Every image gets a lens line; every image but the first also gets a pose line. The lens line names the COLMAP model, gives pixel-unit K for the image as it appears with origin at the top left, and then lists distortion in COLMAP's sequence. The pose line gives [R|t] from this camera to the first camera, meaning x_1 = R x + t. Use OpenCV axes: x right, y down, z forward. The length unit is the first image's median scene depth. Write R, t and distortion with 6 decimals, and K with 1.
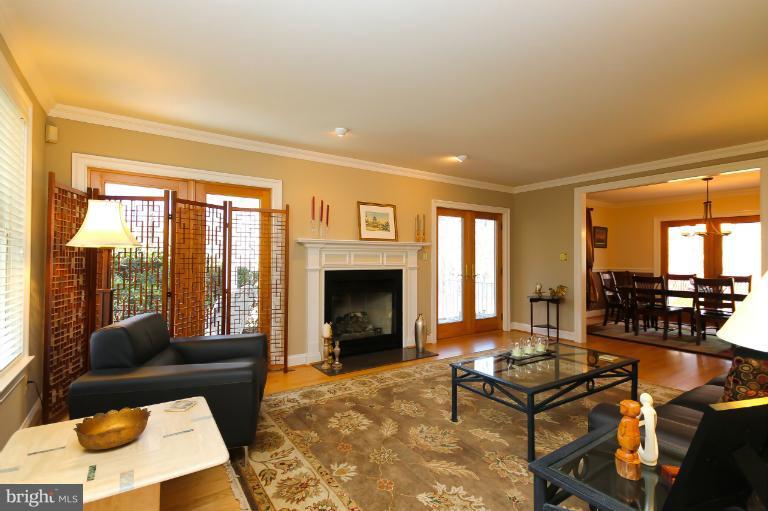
lens RADIAL K [[371.2, 0, 378.4], [0, 371.2, 250.0], [0, 0, 1]] dist [0.002839, 0.000321]
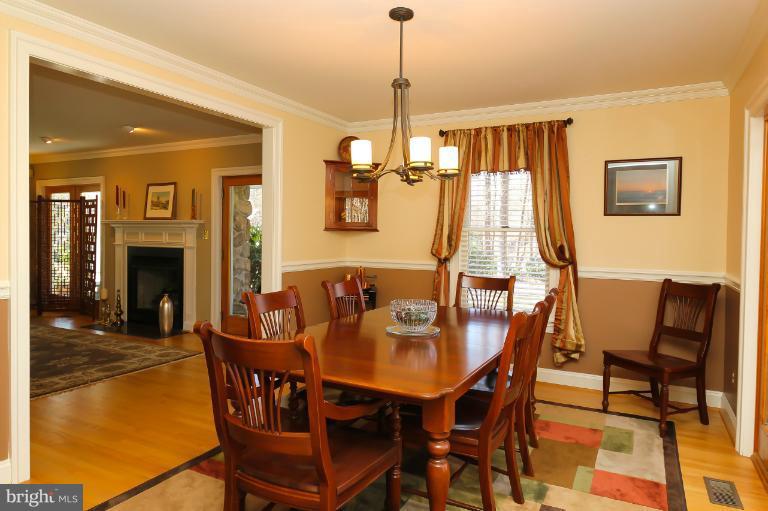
lens RADIAL K [[344.2, 0, 398.1], [0, 344.2, 246.5], [0, 0, 1]] dist [-0.000310, 0.000261]
pose [[0.596808, 0.038337, -0.801468, 1.189995], [0.006705, 0.998585, 0.052758, 0.003943], [0.802356, -0.036861, 0.595706, 0.977894]]
